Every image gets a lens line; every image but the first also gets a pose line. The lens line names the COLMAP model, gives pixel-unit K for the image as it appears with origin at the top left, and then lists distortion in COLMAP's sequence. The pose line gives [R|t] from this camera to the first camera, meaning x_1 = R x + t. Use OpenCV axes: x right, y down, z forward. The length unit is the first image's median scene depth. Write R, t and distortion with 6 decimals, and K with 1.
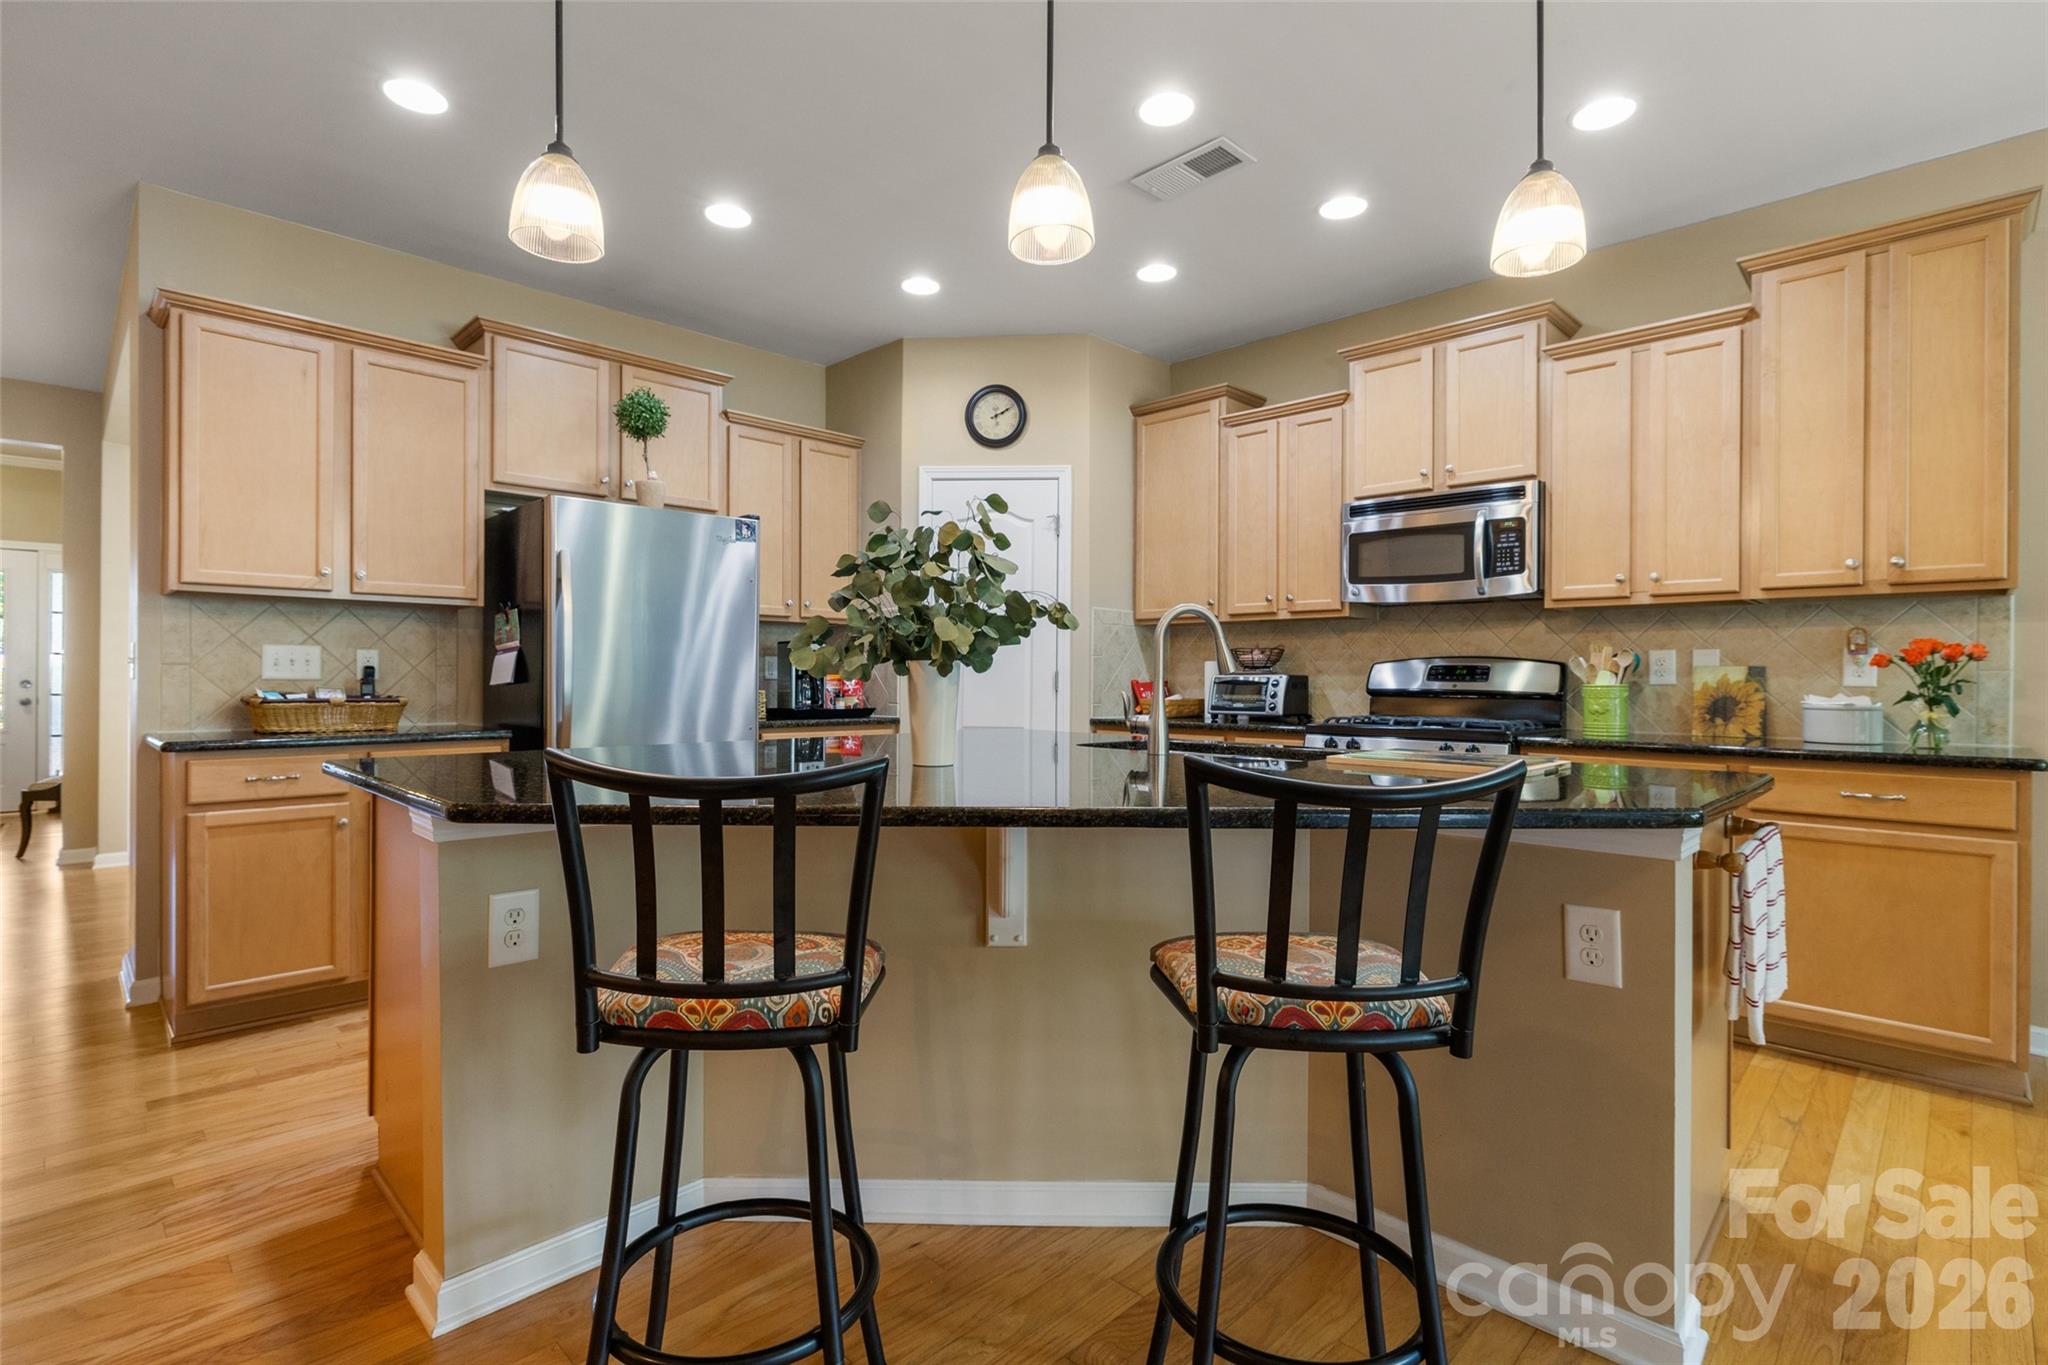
lens RADIAL K [[976.5, 0, 1009.2], [0, 976.5, 674.9], [0, 0, 1]] dist [-0.003725, 0.002191]
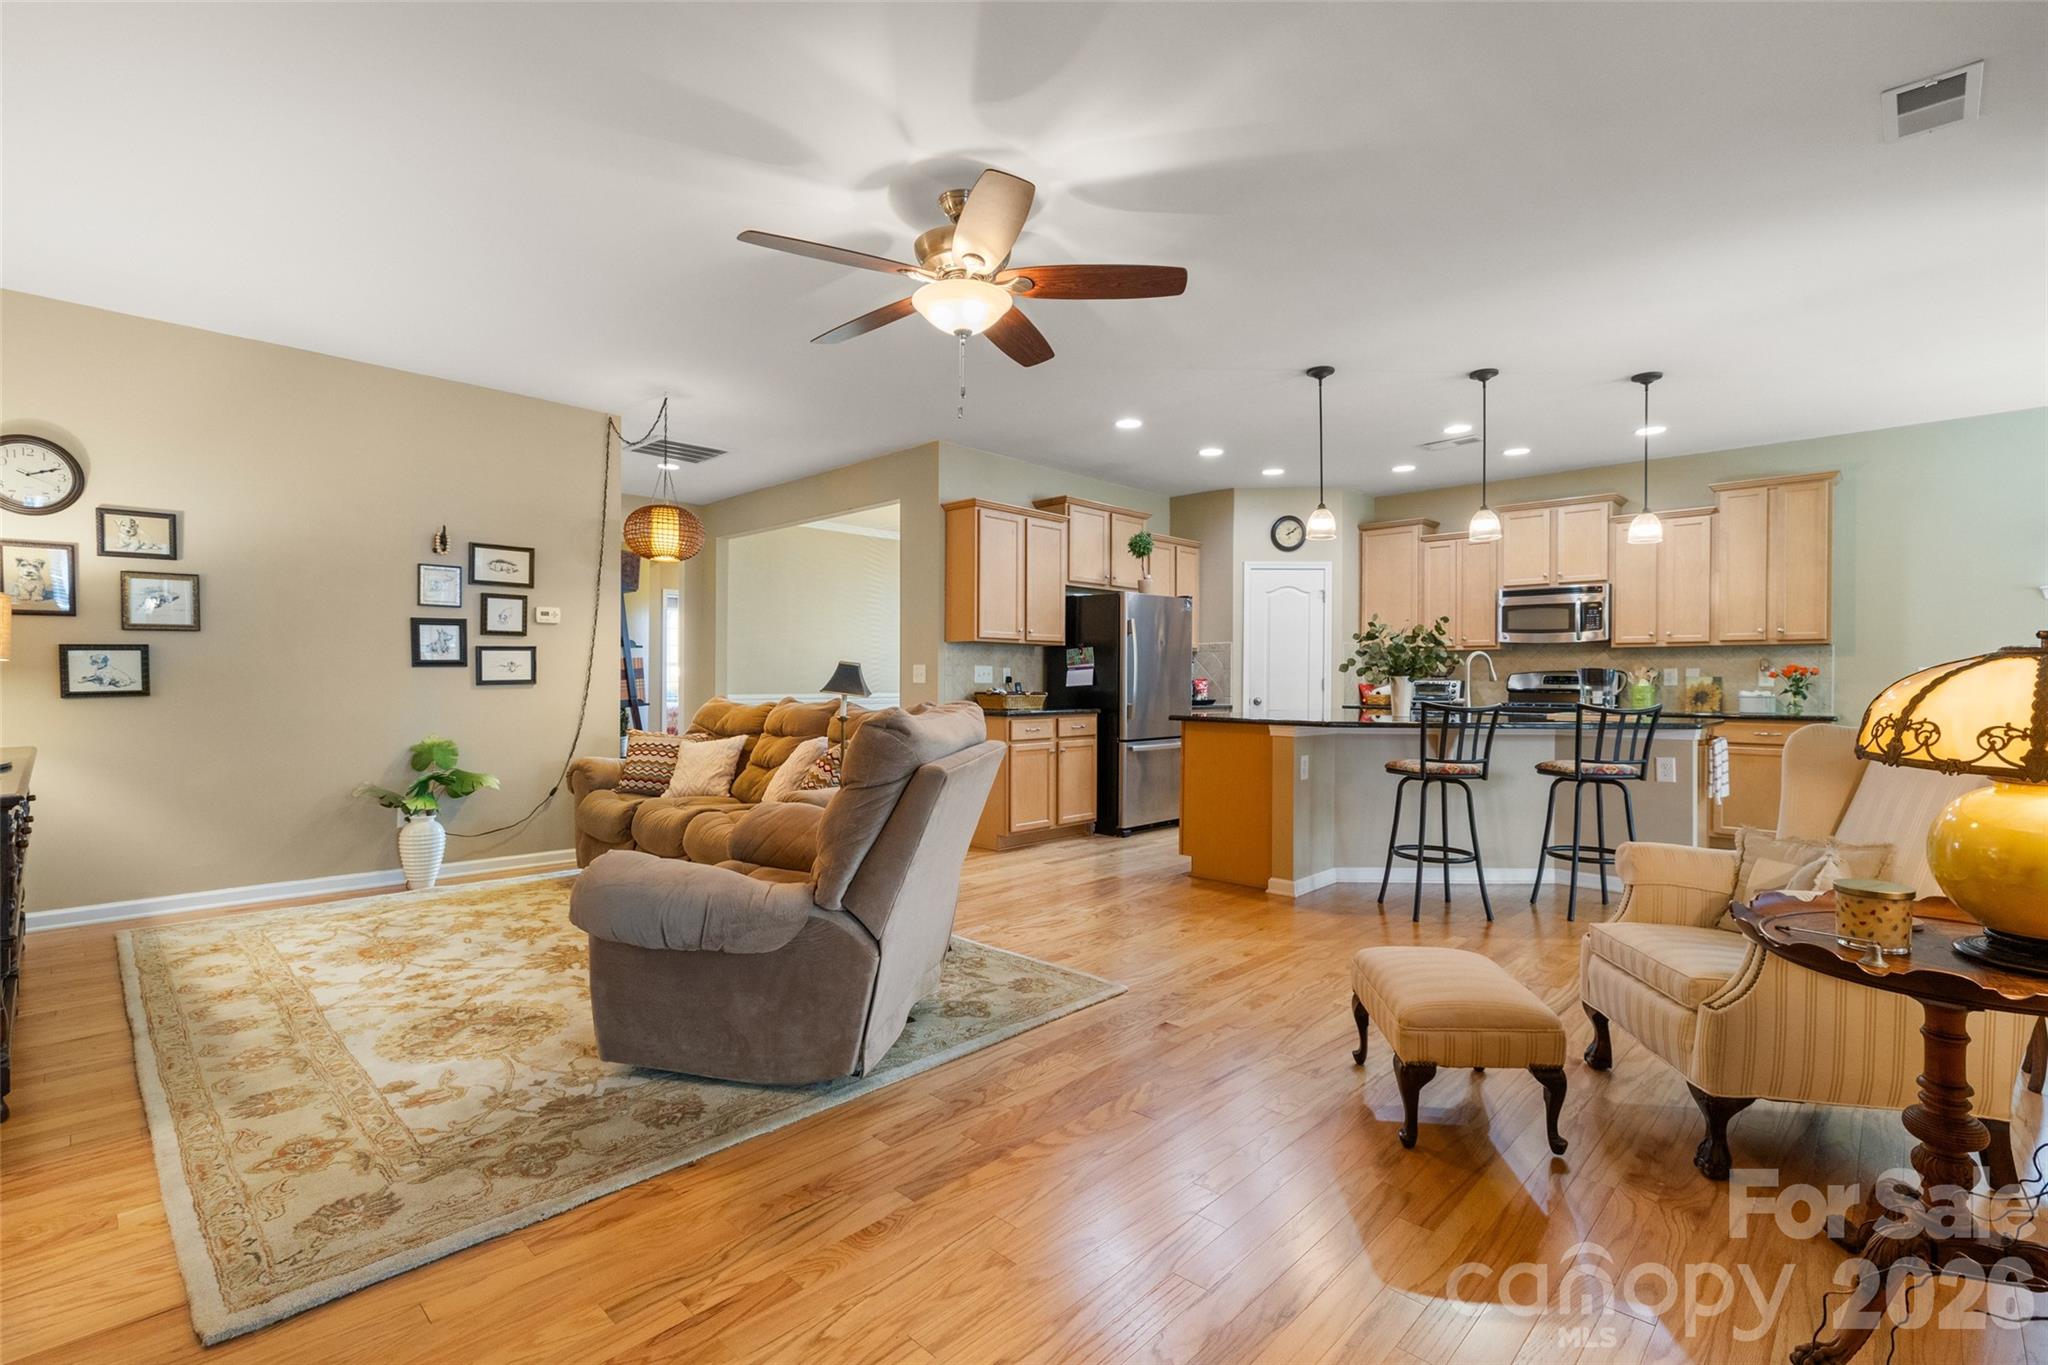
lens RADIAL K [[930.0, 0, 1020.9], [0, 930.0, 678.4], [0, 0, 1]] dist [-0.001153, 0.000366]
pose [[0.999917, 0.000398, 0.012907, -0.682005], [-0.000407, 1.000000, 0.000720, -0.006204], [-0.012907, -0.000725, 0.999916, -0.882244]]
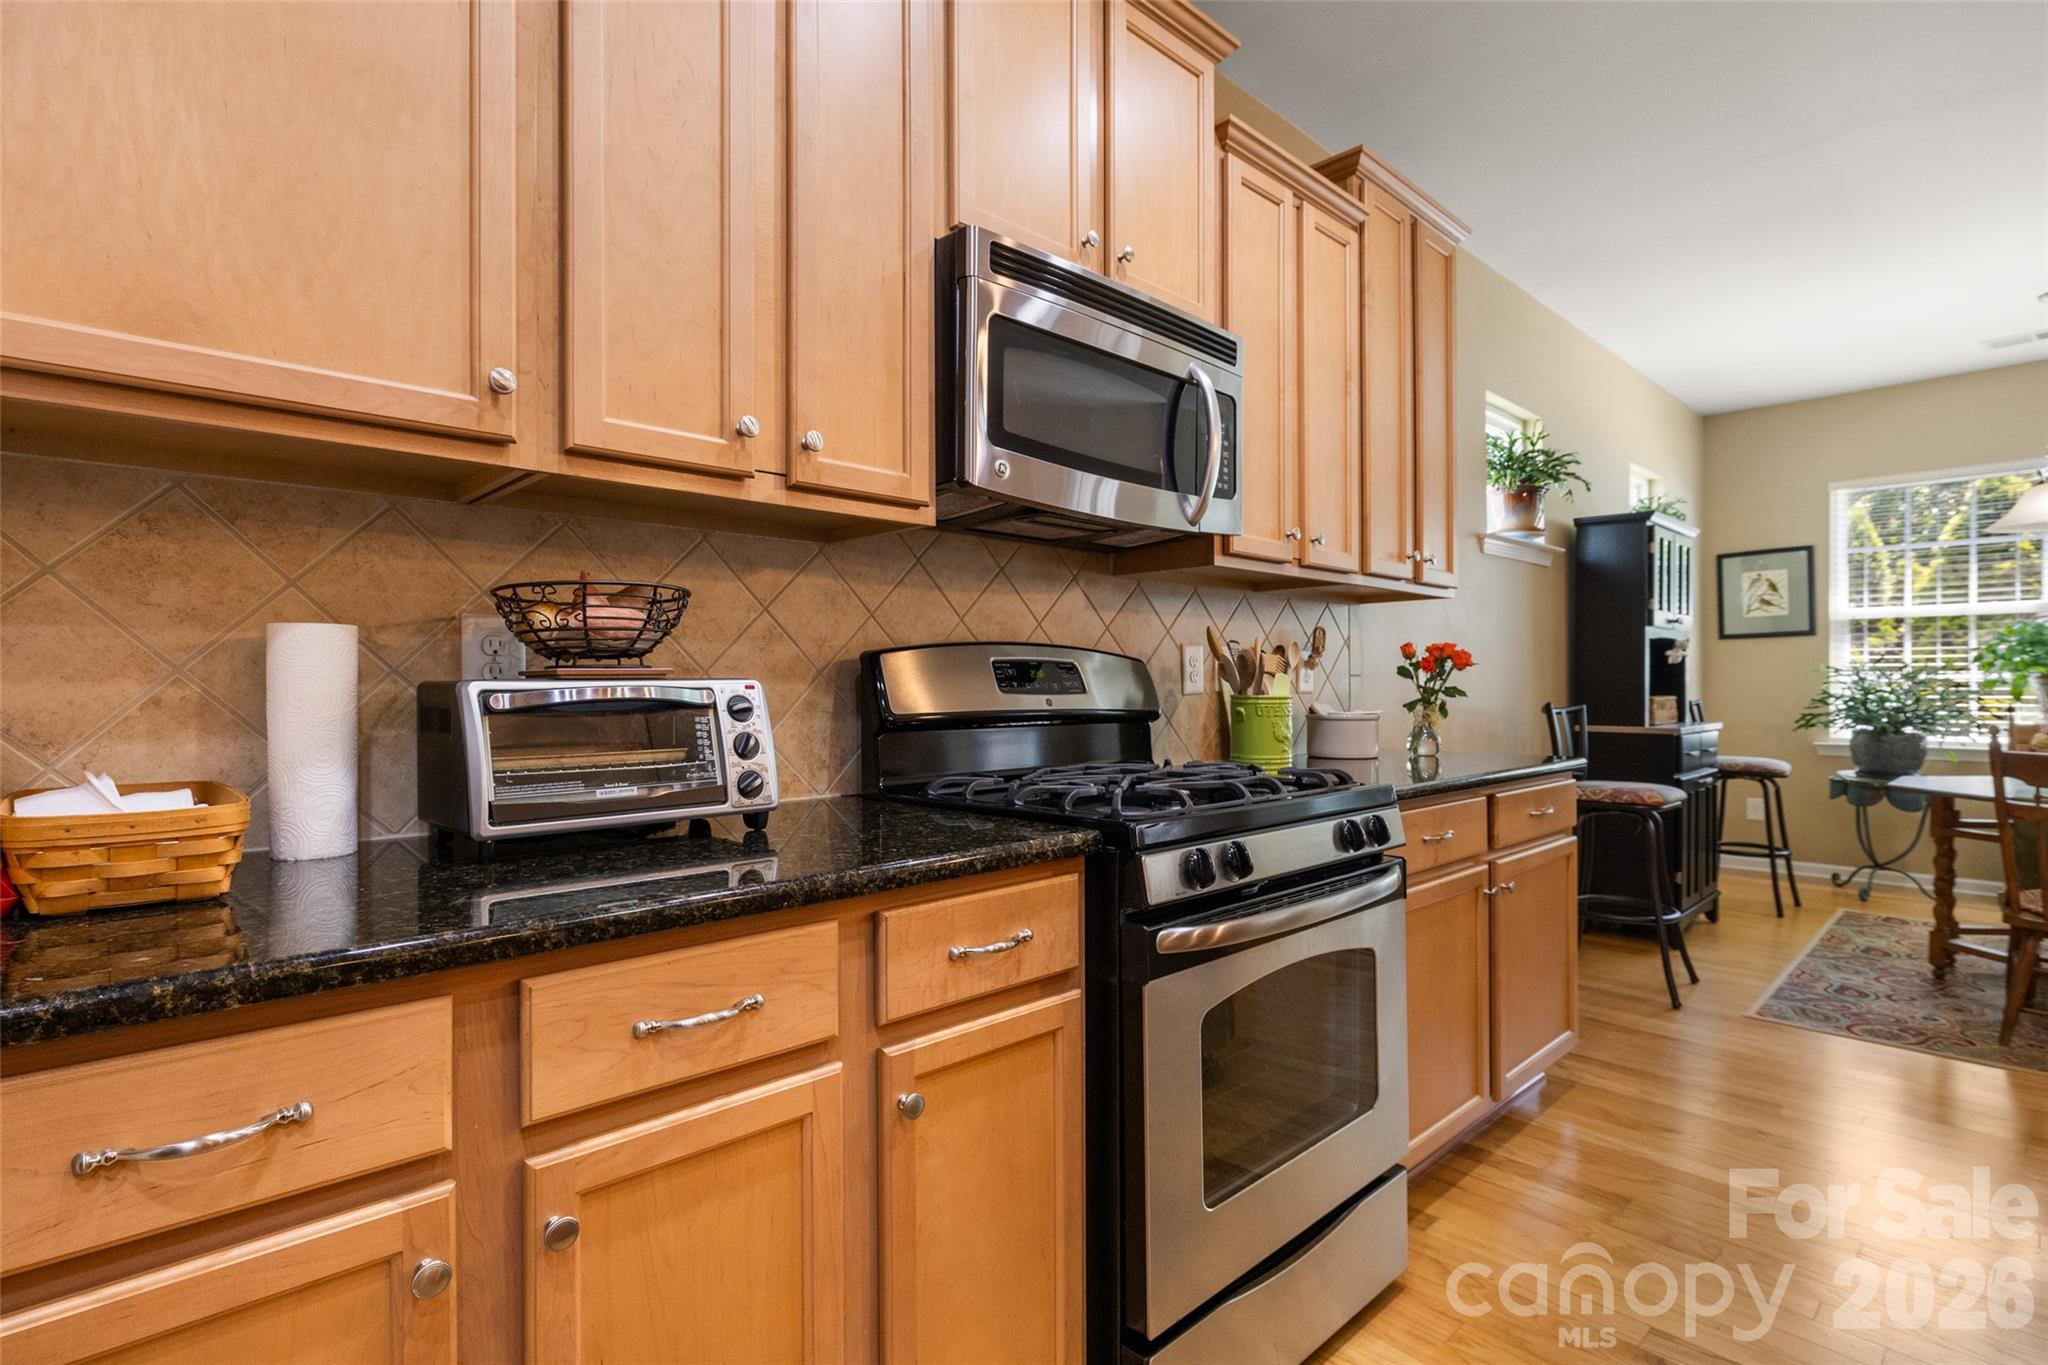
lens RADIAL K [[976.5, 0, 1025.1], [0, 976.5, 687.8], [0, 0, 1]] dist [-0.003725, 0.002191]
pose [[0.023398, -0.004307, 0.999717, -0.040160], [0.006966, 0.999967, 0.004145, 0.002438], [-0.999702, 0.006867, 0.023427, 1.111422]]
